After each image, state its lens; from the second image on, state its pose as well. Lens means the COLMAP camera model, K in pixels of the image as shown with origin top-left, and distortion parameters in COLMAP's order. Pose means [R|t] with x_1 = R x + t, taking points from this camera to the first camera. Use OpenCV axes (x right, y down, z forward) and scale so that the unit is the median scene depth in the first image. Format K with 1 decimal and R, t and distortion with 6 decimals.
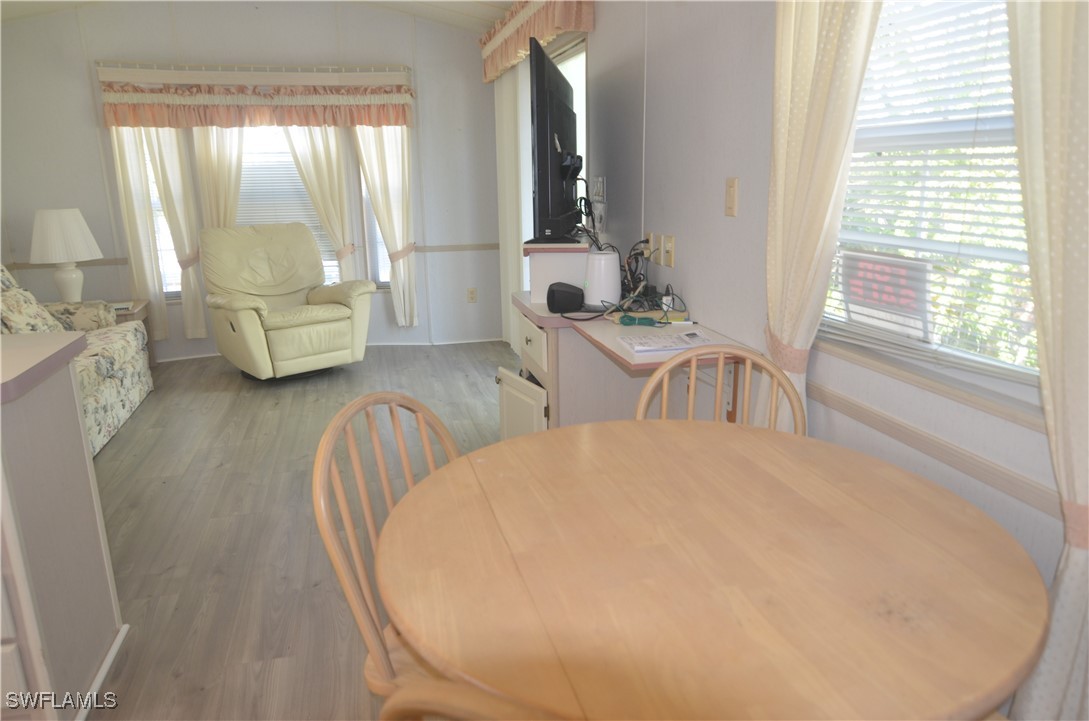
lens RADIAL K [[736.9, 0, 543.1], [0, 736.9, 364.5], [0, 0, 1]] dist [0.006506, -0.022193]
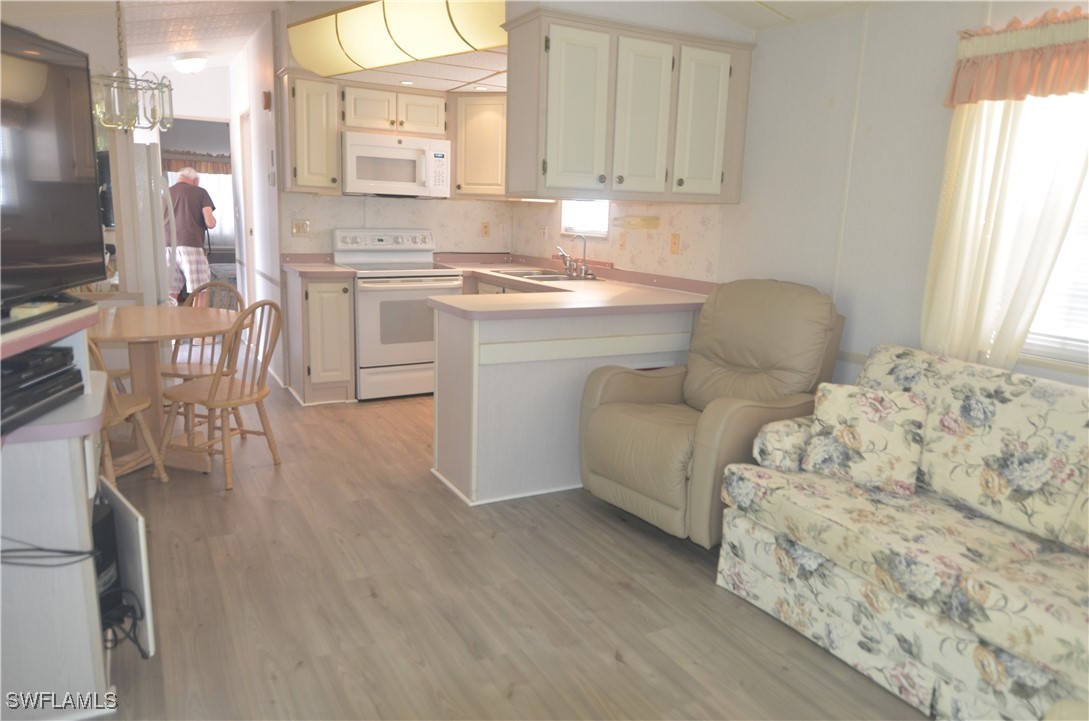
lens RADIAL K [[736.9, 0, 543.1], [0, 736.9, 357.7], [0, 0, 1]] dist [0.006506, -0.022193]
pose [[-0.967789, 0.026288, -0.250387, -0.472140], [-0.086528, 0.899219, 0.428856, -0.786436], [0.236426, 0.436708, -0.867980, 3.064675]]
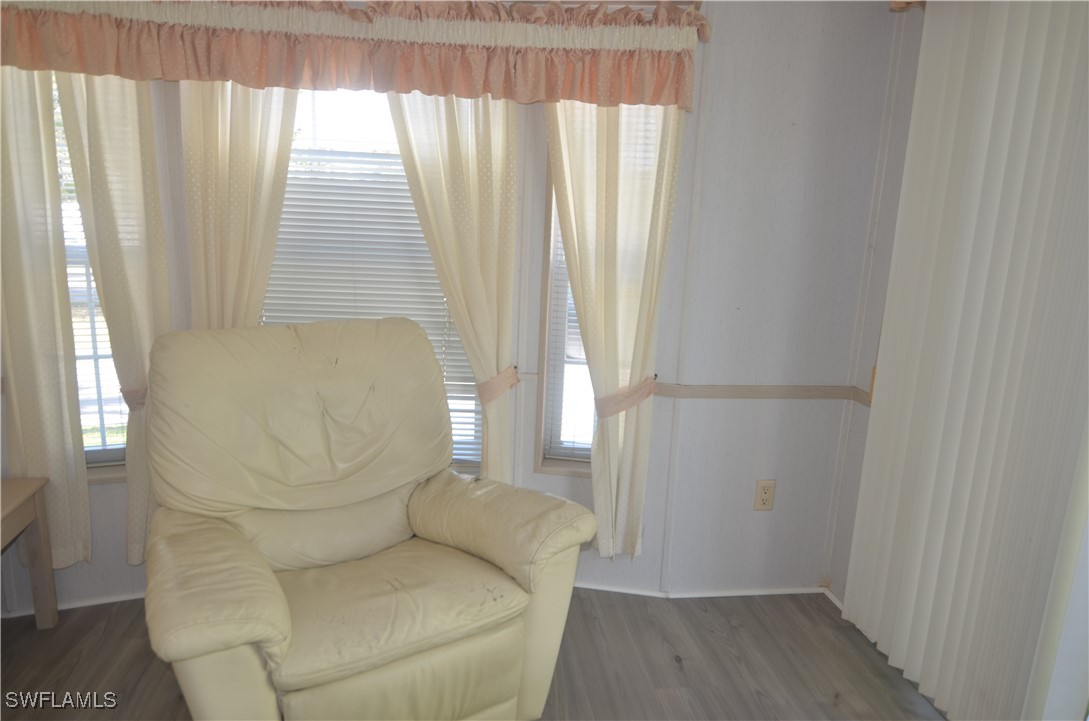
lens RADIAL K [[736.9, 0, 544.7], [0, 736.9, 366.8], [0, 0, 1]] dist [0.006506, -0.022193]
pose [[0.991956, 0.080395, -0.097779, -0.221945], [-0.083960, 0.995926, -0.032907, -0.169099], [0.094735, 0.040851, 0.994664, 0.627573]]
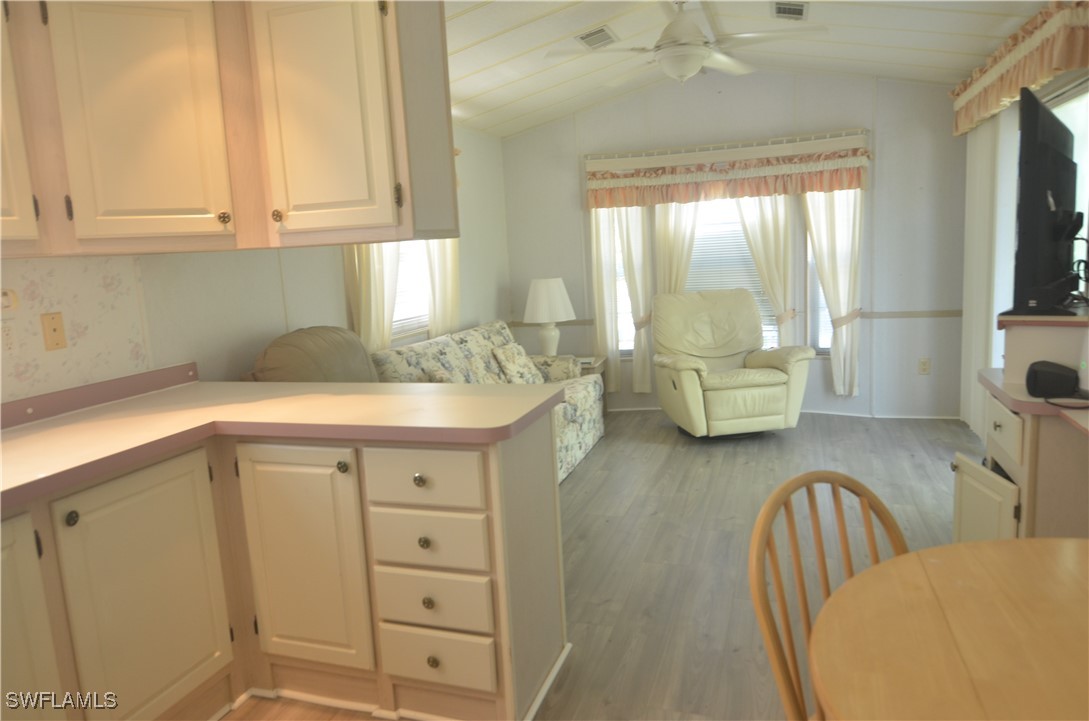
lens RADIAL K [[736.9, 0, 545.1], [0, 736.9, 365.0], [0, 0, 1]] dist [0.006506, -0.022193]
pose [[0.842342, 0.050740, -0.536549, -0.003984], [-0.094161, 0.994101, -0.053817, -0.004048], [0.530654, 0.095854, 0.842151, -0.009192]]
